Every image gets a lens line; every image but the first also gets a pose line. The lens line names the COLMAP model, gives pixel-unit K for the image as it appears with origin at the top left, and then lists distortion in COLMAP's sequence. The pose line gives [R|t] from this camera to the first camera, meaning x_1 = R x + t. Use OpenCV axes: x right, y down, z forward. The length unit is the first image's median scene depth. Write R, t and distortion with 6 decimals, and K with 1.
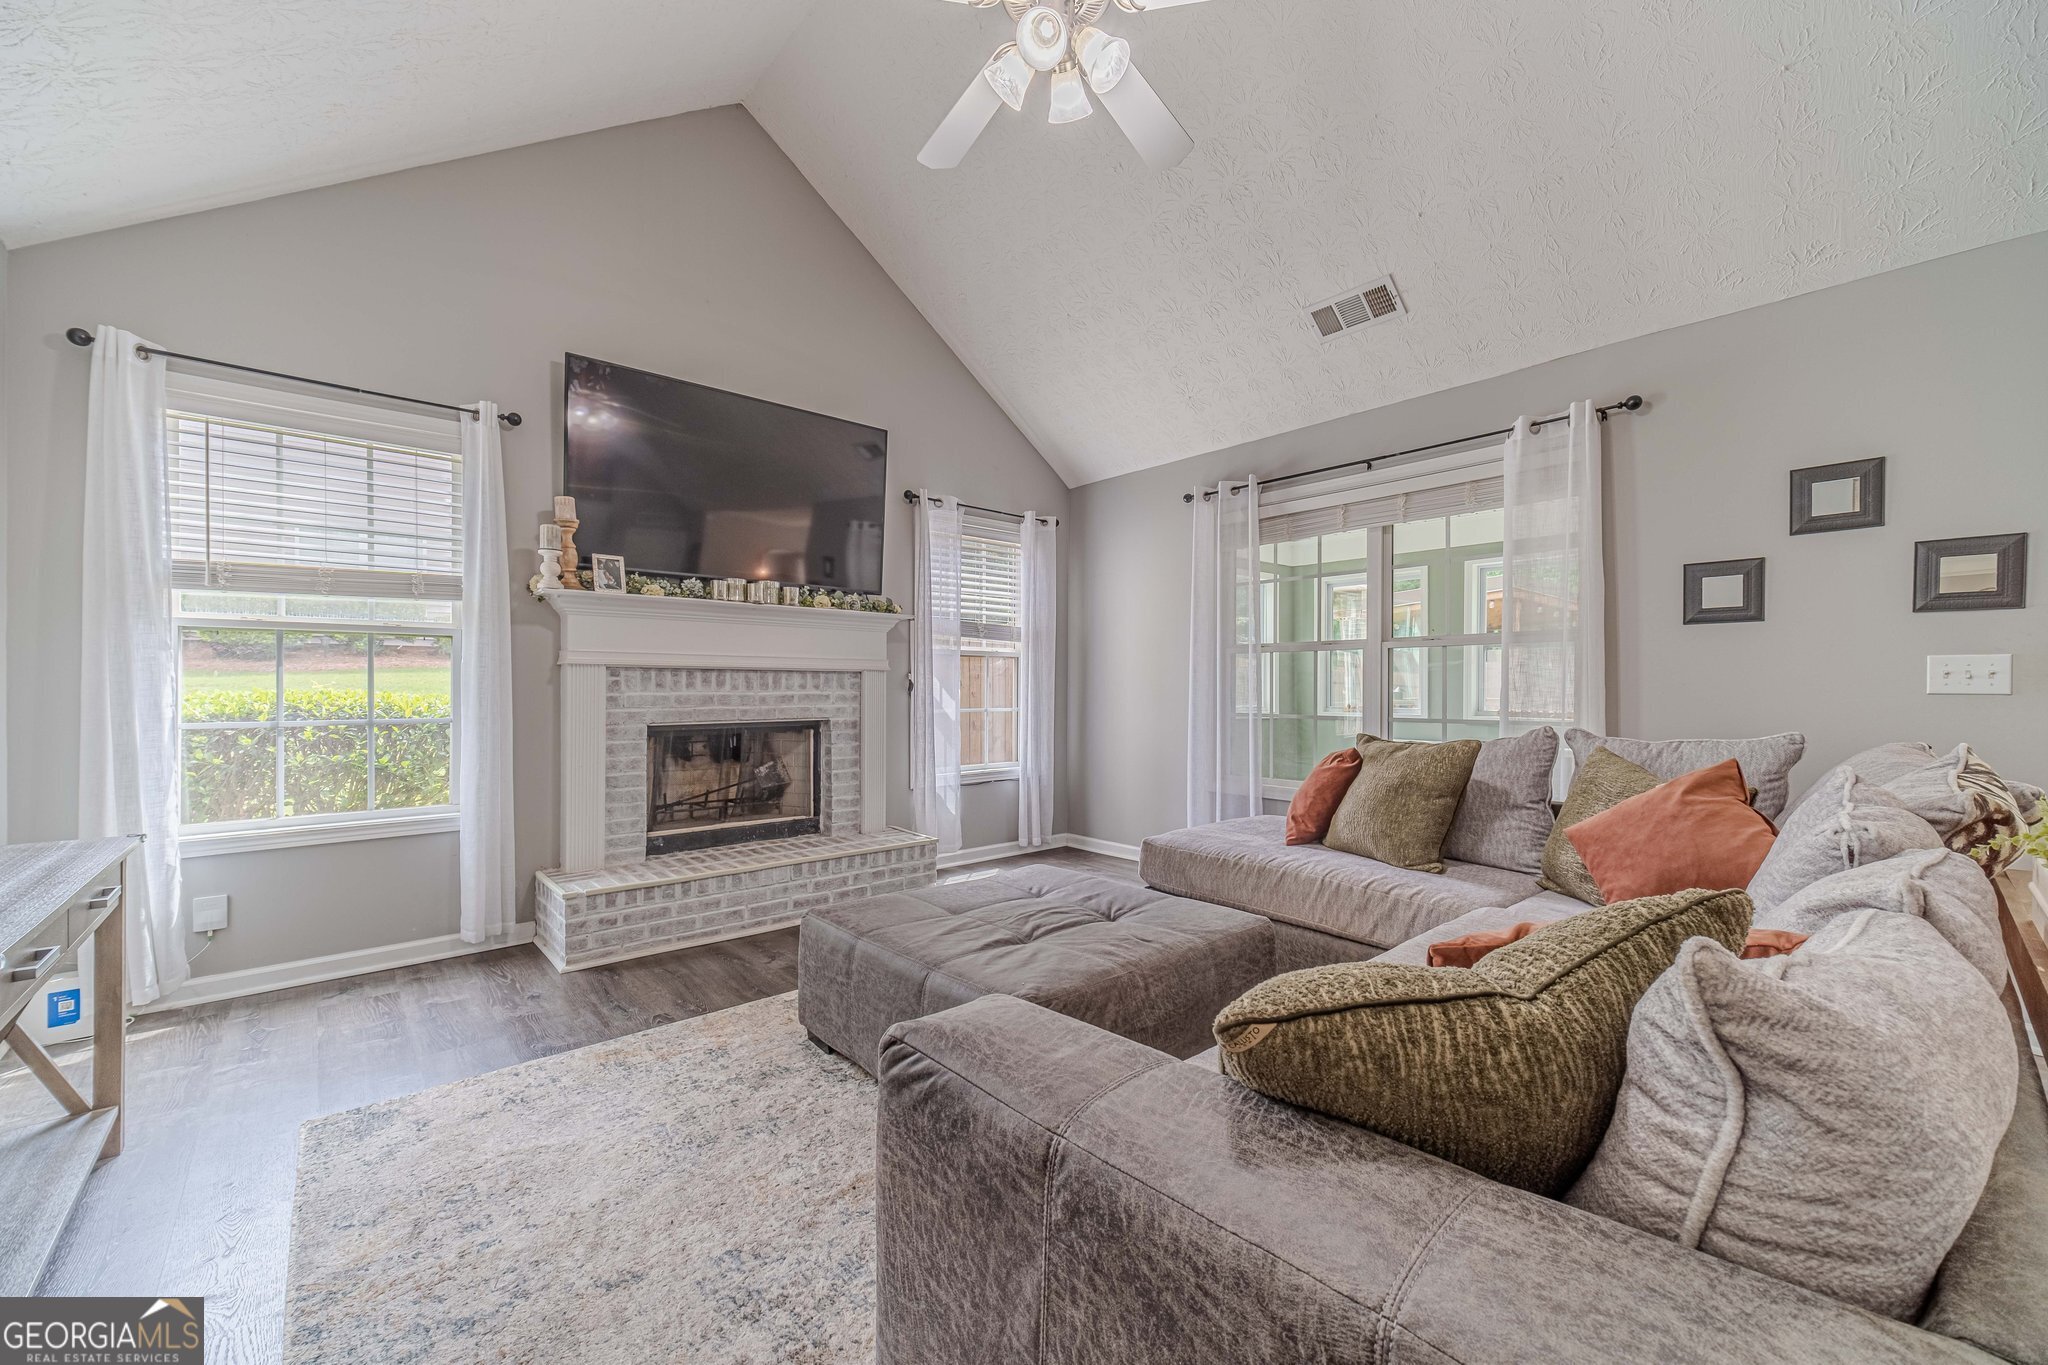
lens RADIAL K [[814.7, 0, 1050.8], [0, 814.7, 686.4], [0, 0, 1]] dist [0.014961, -0.002307]
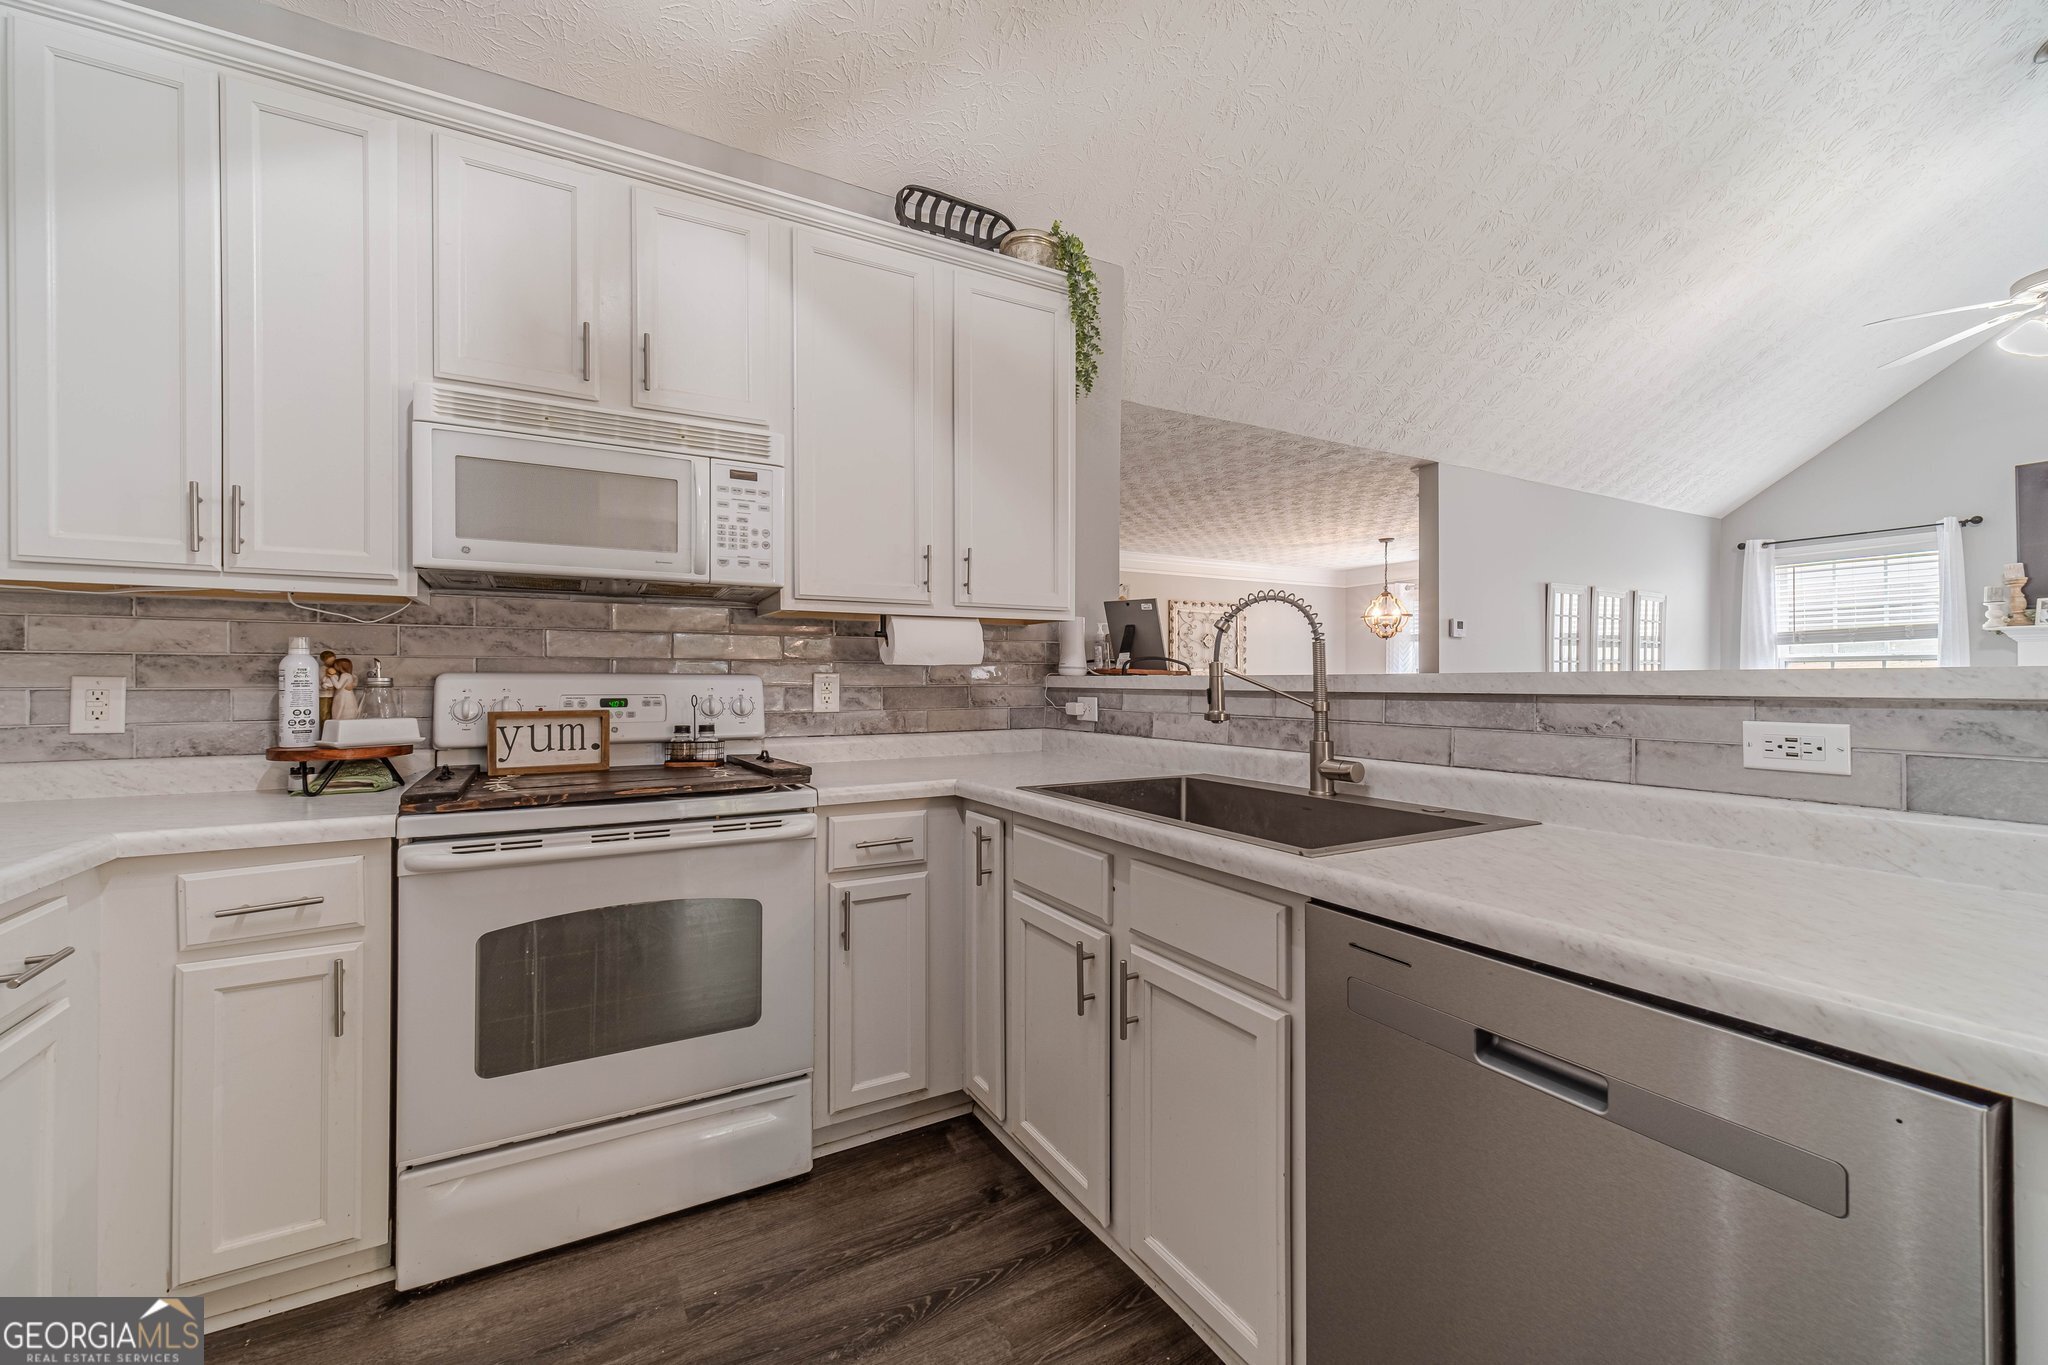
lens RADIAL K [[814.7, 0, 995.7], [0, 814.7, 676.1], [0, 0, 1]] dist [0.014961, -0.002307]
pose [[-0.232445, -0.004462, -0.972599, 1.187397], [-0.000566, 0.999990, -0.004452, -0.017281], [0.972609, -0.000485, -0.232446, -0.404788]]
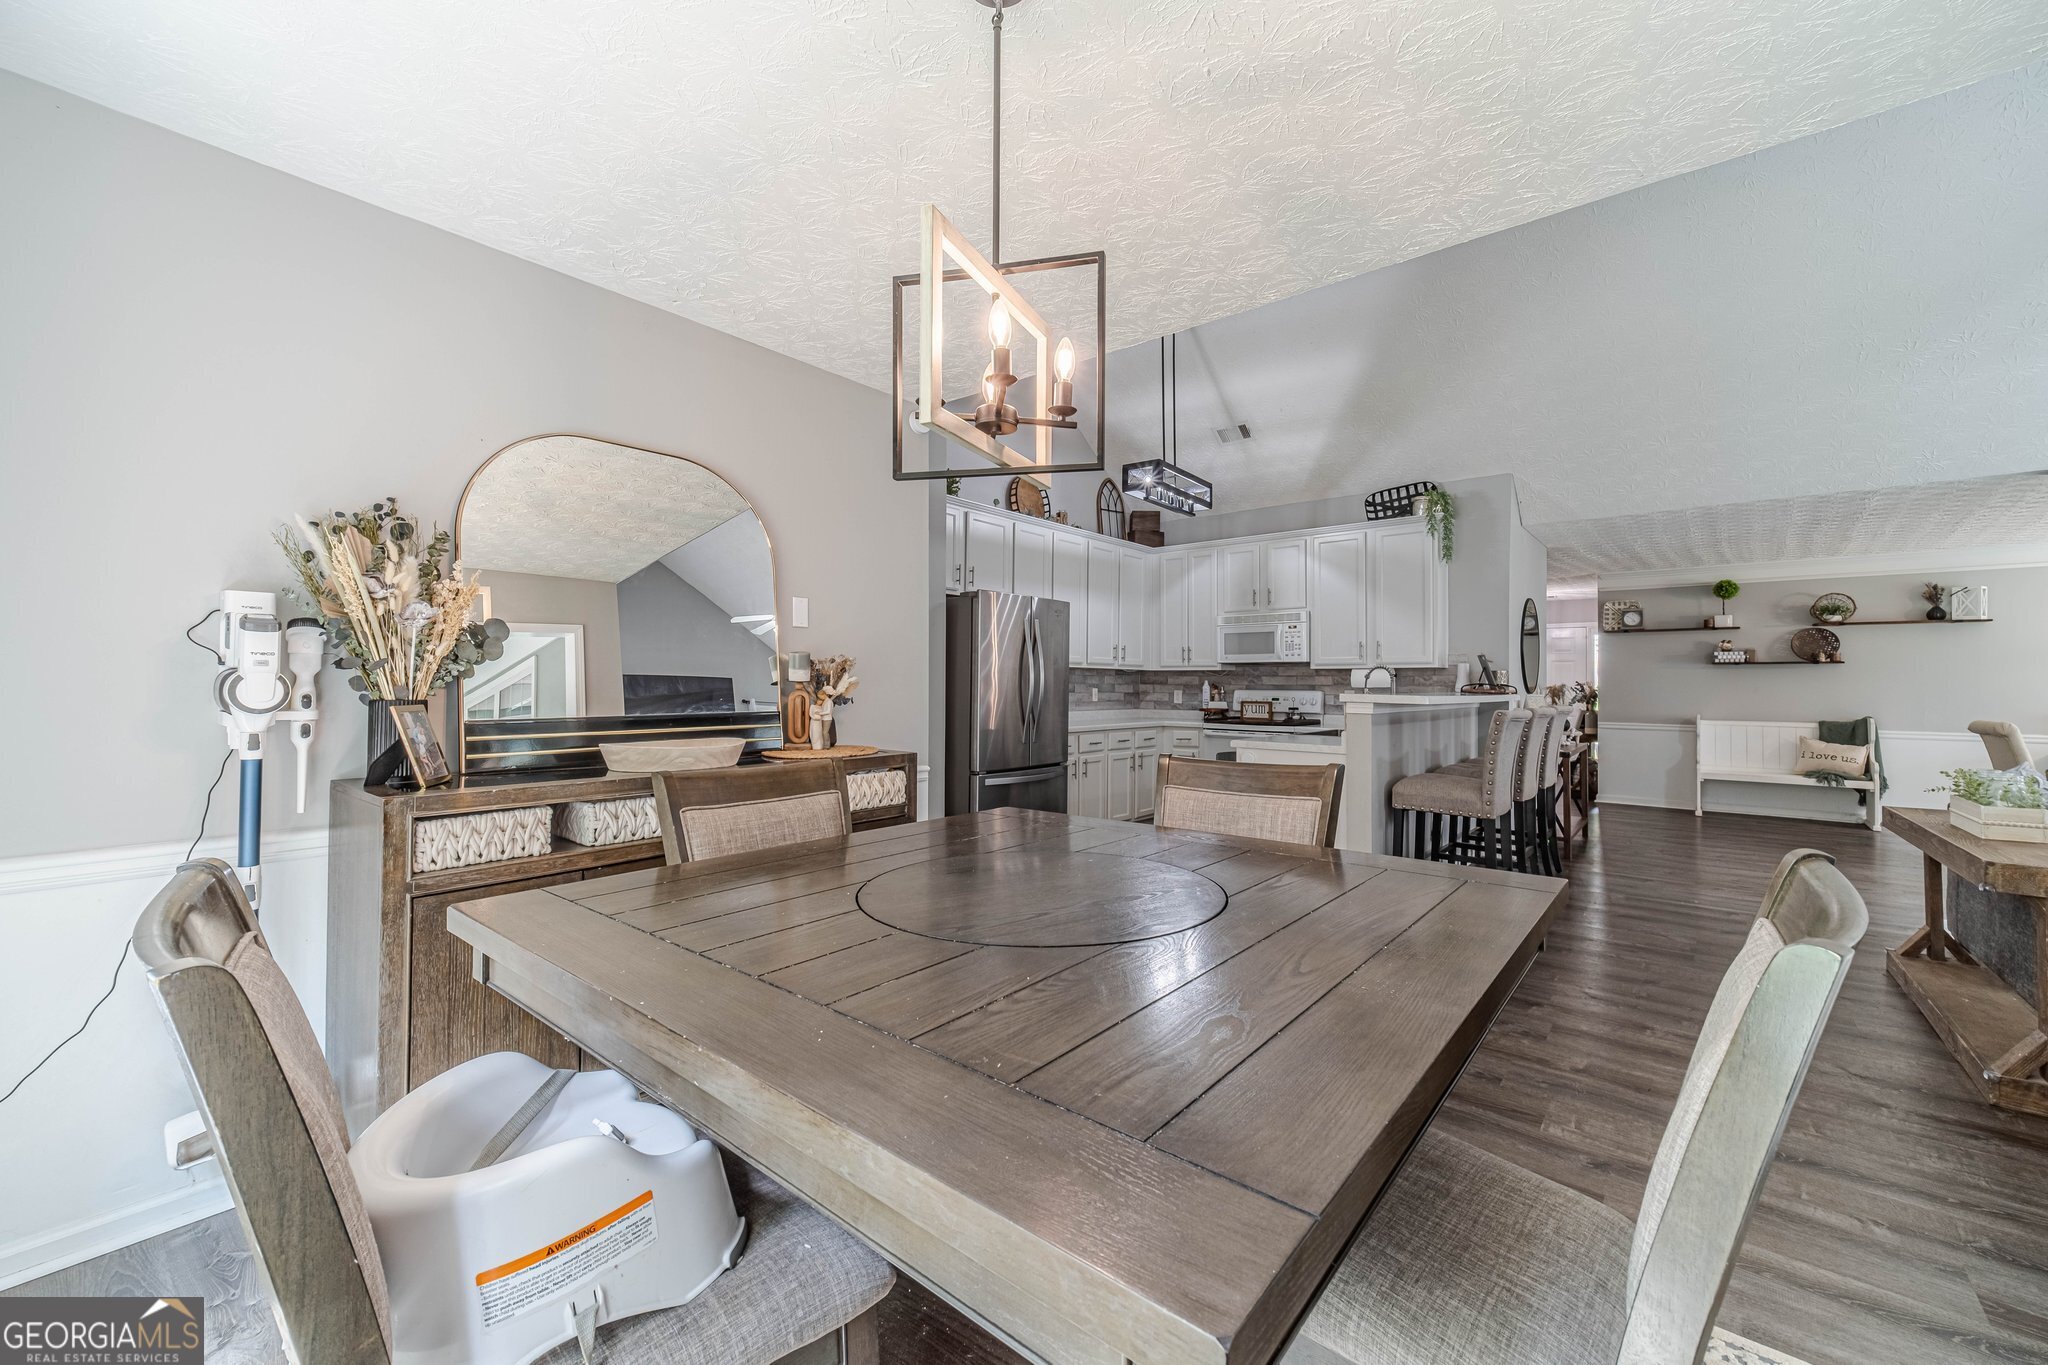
lens RADIAL K [[814.7, 0, 1007.1], [0, 814.7, 675.4], [0, 0, 1]] dist [0.014961, -0.002307]
pose [[-0.994647, -0.008475, -0.102986, 1.493945], [-0.007286, 0.999903, -0.011909, -0.029193], [0.103077, -0.011095, -0.994611, 1.058093]]
